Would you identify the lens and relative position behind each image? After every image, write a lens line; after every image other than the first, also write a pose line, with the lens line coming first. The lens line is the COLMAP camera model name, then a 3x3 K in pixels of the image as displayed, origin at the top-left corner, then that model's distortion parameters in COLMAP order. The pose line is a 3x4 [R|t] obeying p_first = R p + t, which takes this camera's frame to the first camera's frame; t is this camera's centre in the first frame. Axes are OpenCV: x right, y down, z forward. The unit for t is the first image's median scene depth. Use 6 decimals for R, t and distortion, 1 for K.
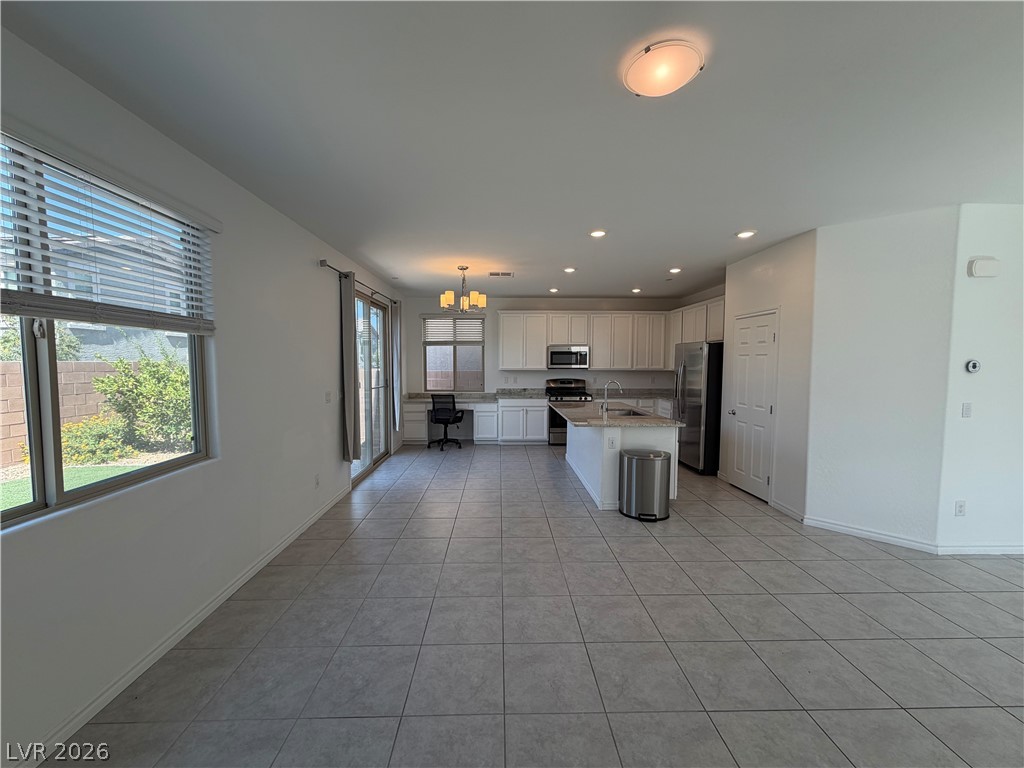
lens RADIAL K [[411.6, 0, 516.8], [0, 411.6, 379.7], [0, 0, 1]] dist [0.004318, -0.000090]
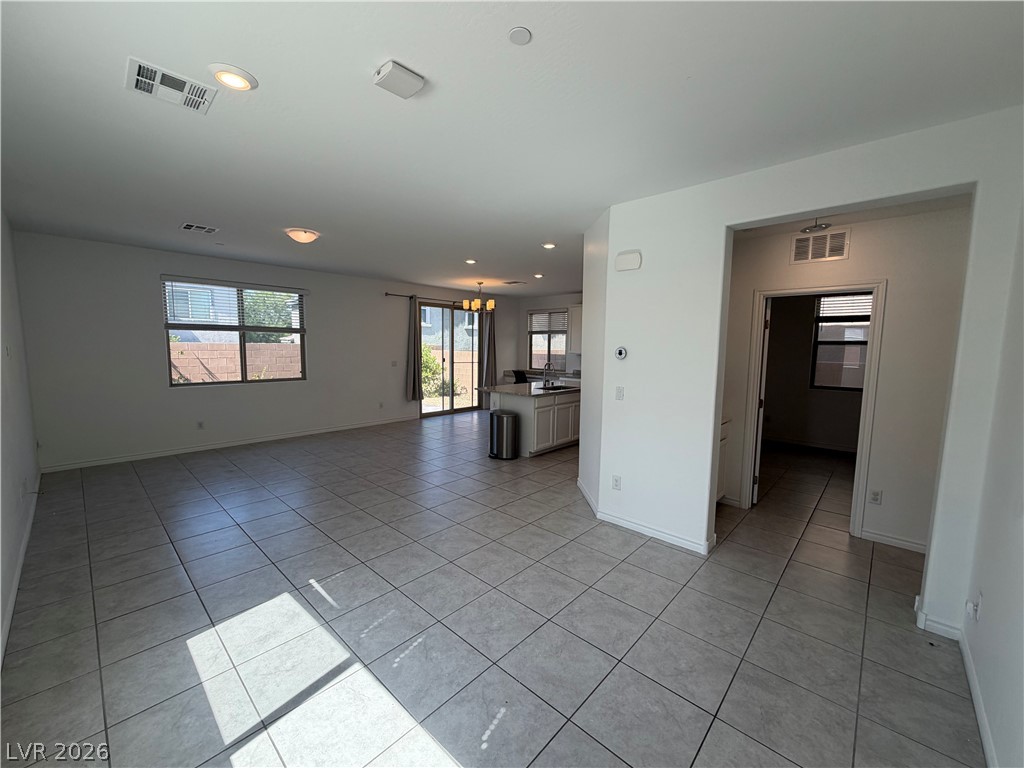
lens RADIAL K [[411.6, 0, 511.2], [0, 411.6, 391.6], [0, 0, 1]] dist [0.004318, -0.000090]
pose [[0.707807, 0.085860, -0.701169, 1.257072], [-0.043044, 0.995984, 0.078510, -0.003223], [0.705094, -0.025388, 0.708660, 0.026125]]
